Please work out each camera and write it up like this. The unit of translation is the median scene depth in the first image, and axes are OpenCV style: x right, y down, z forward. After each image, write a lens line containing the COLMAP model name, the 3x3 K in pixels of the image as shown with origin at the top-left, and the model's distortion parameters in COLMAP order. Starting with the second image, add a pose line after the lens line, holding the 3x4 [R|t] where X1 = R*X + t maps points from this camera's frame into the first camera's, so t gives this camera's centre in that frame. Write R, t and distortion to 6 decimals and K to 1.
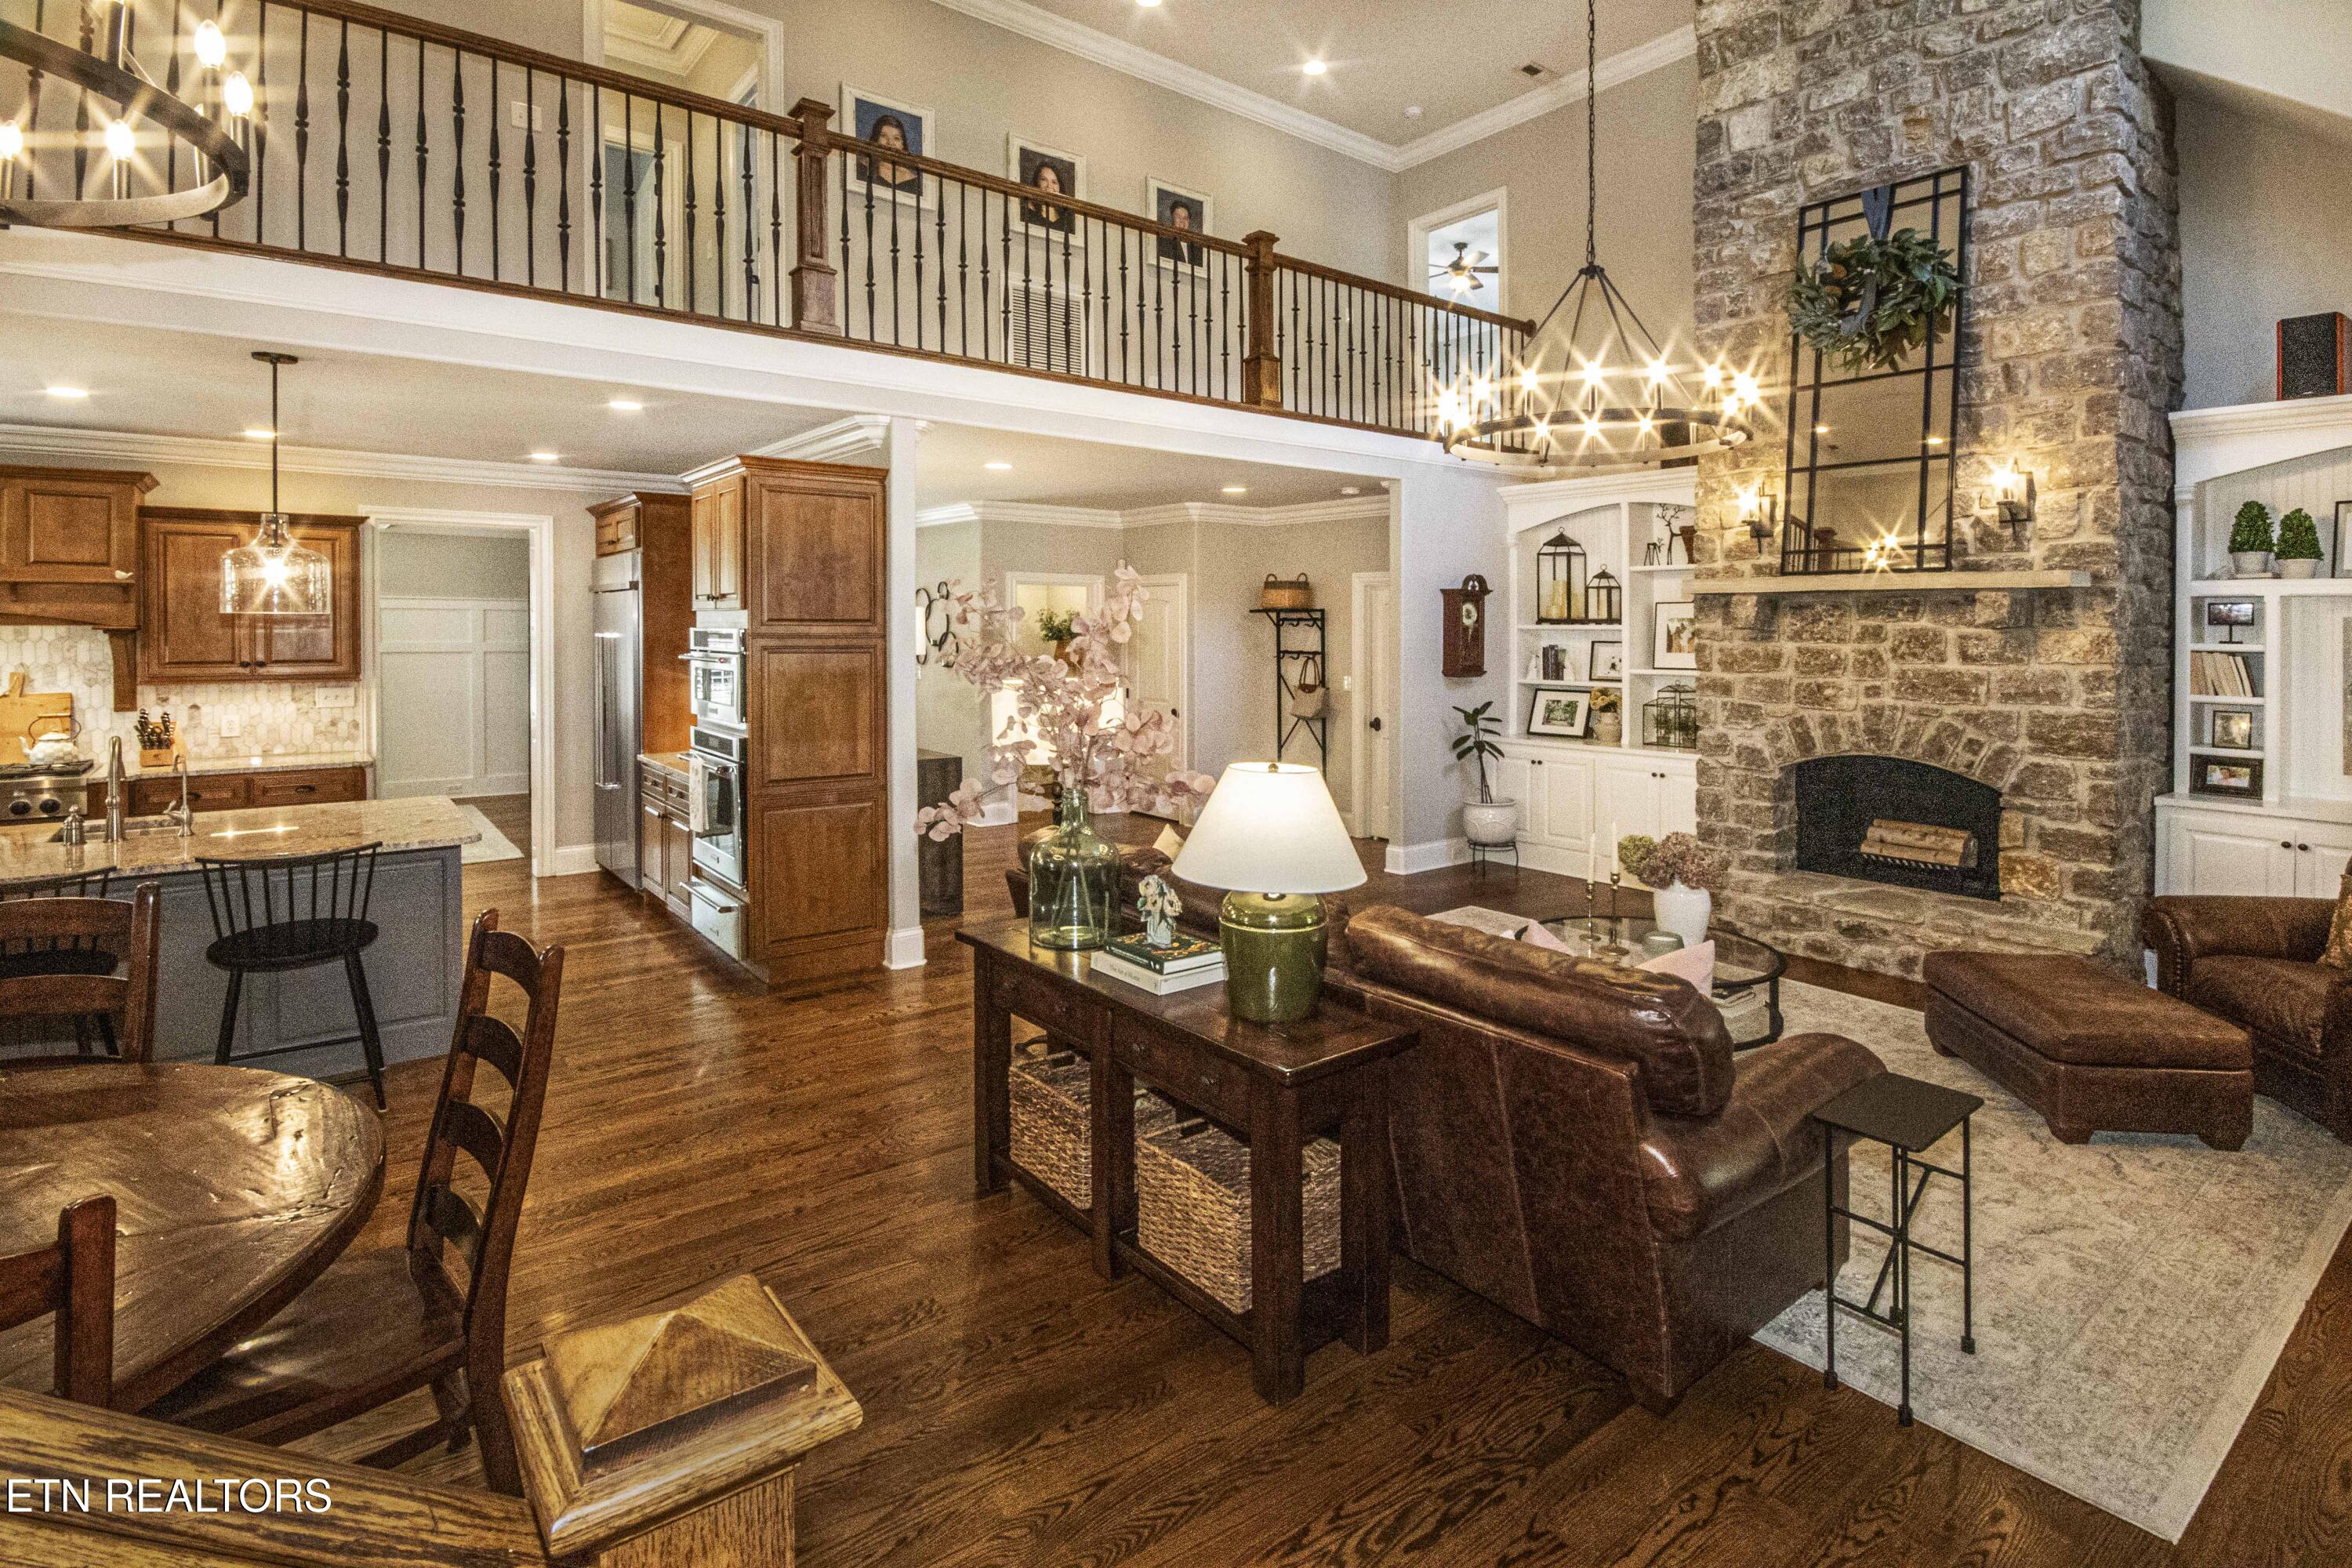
lens RADIAL K [[1088.6, 0, 1181.2], [0, 1088.6, 631.1], [0, 0, 1]] dist [-0.012918, -0.006044]
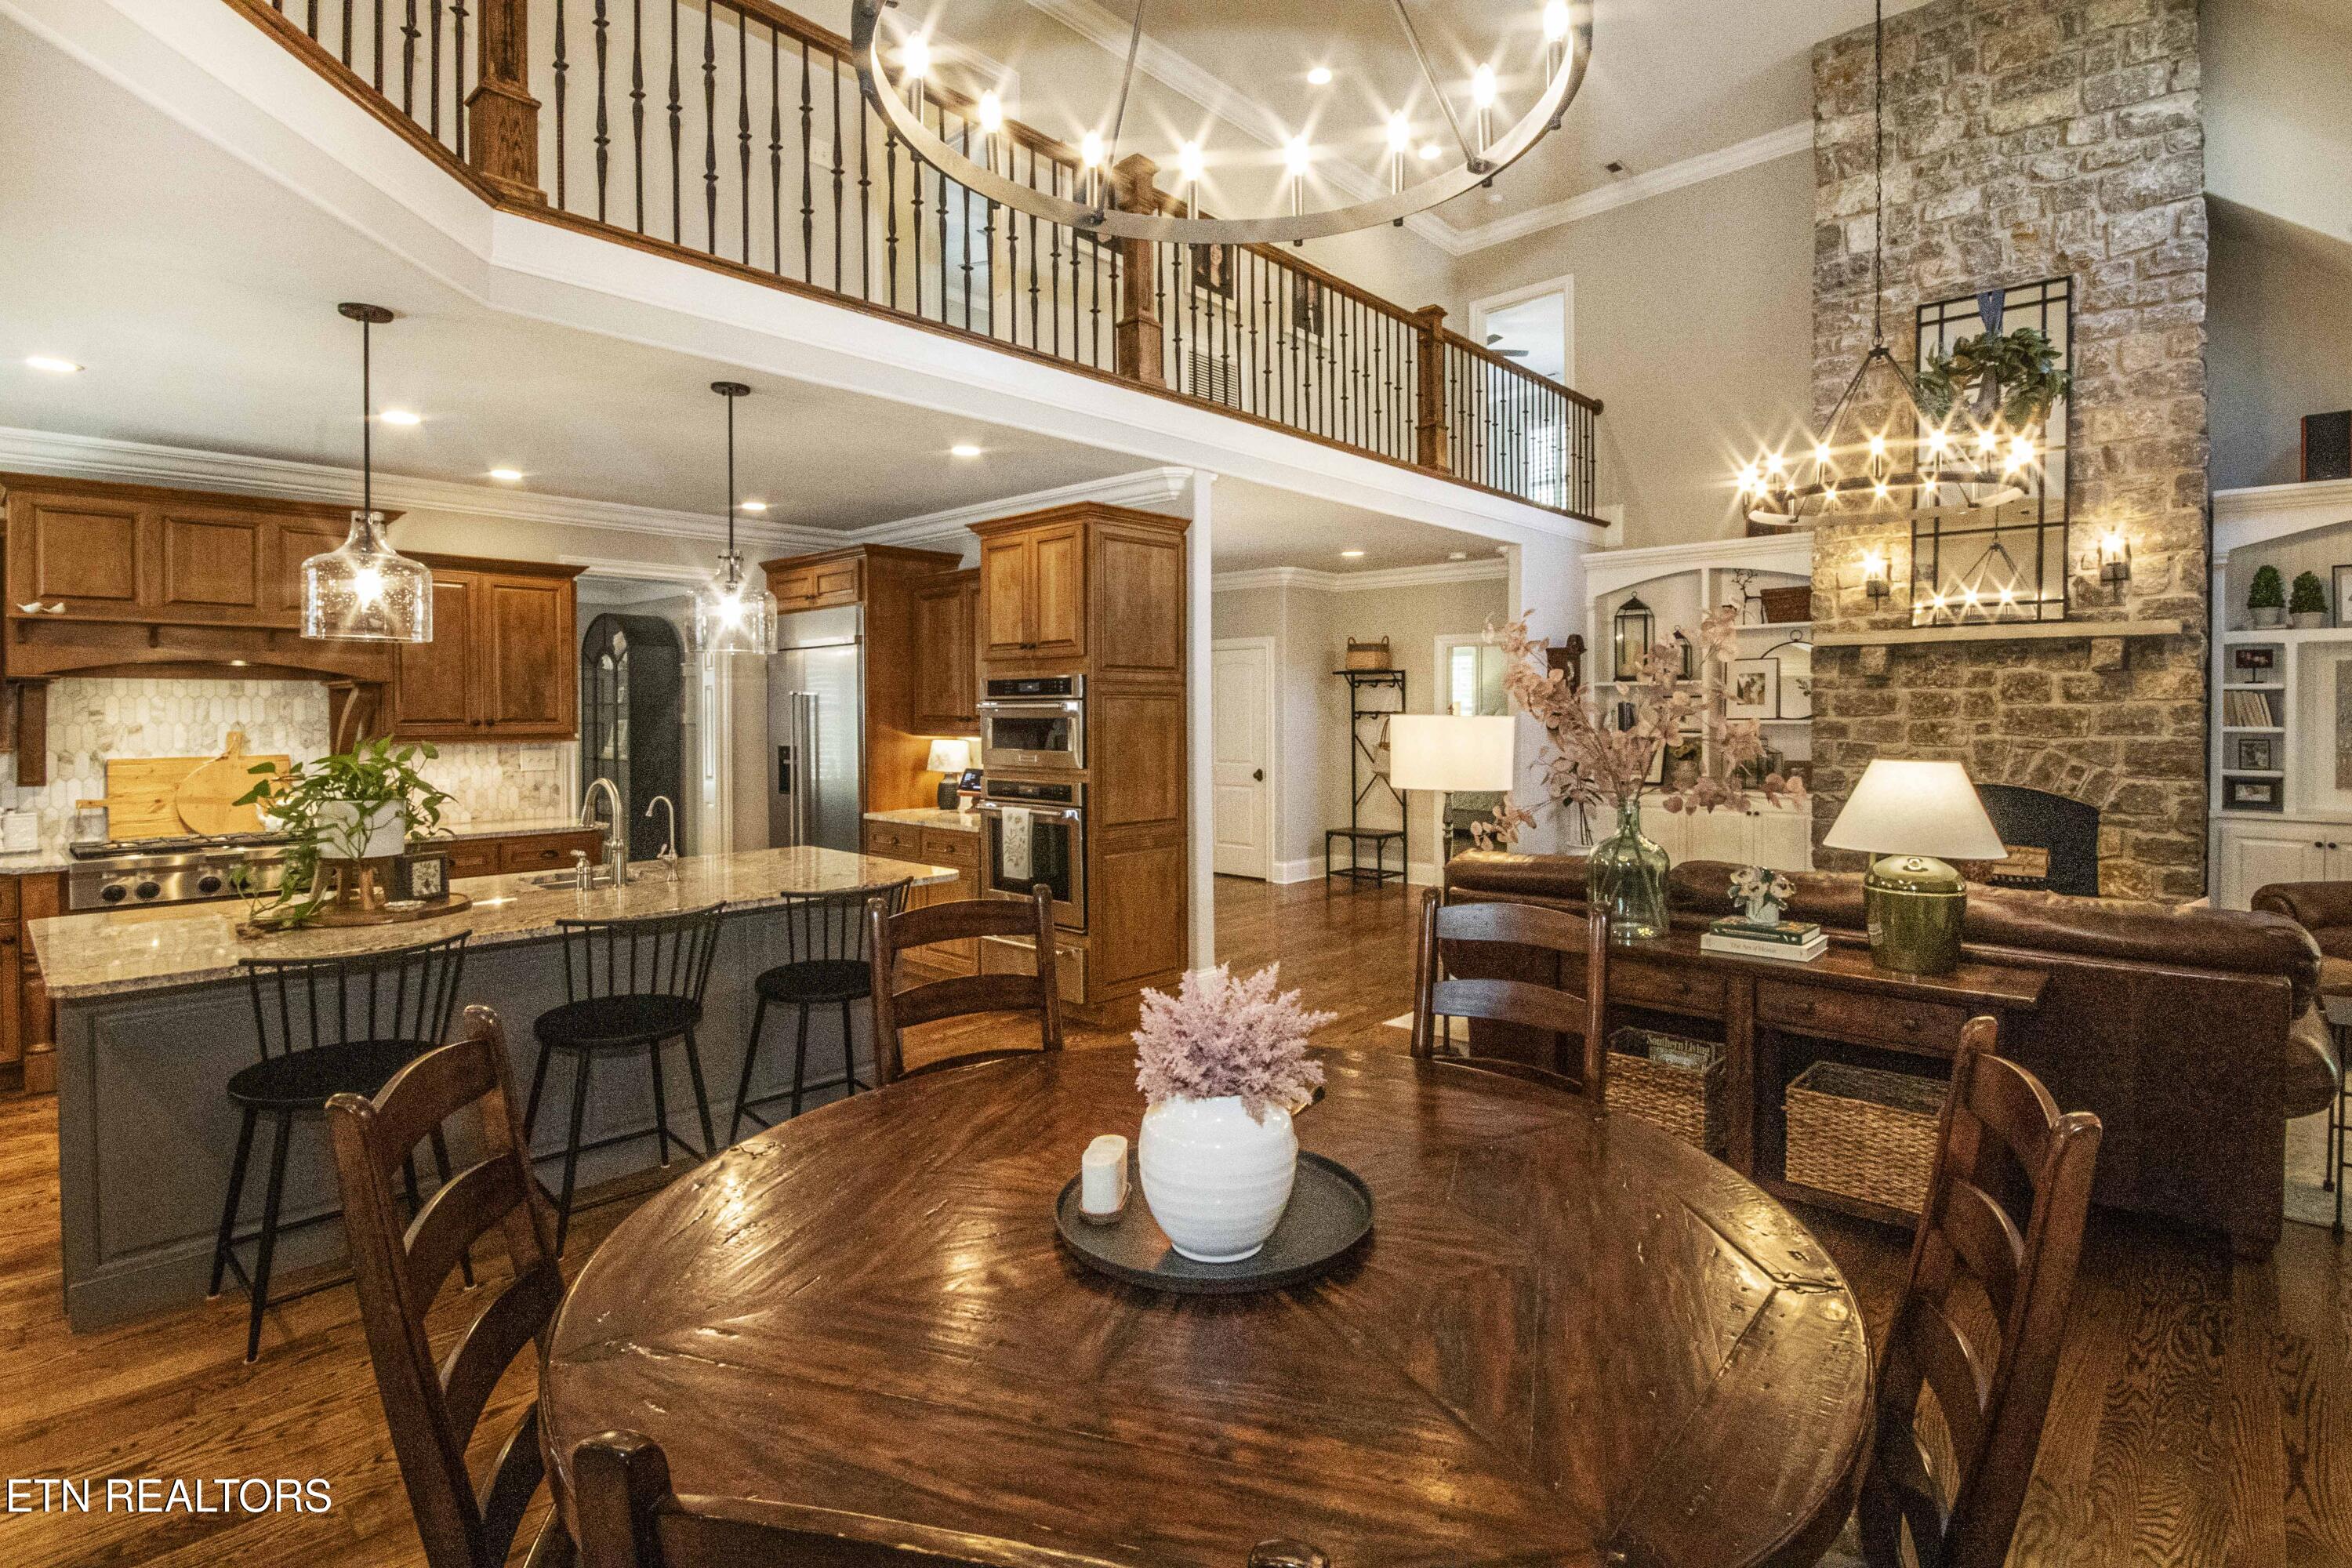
lens RADIAL K [[1088.6, 0, 1139.6], [0, 1088.6, 730.0], [0, 0, 1]] dist [-0.012918, -0.006044]
pose [[0.989547, -0.013749, 0.143552, -0.436210], [0.011828, 0.999829, 0.014228, 0.031465], [-0.143723, -0.012381, 0.989541, -0.012098]]
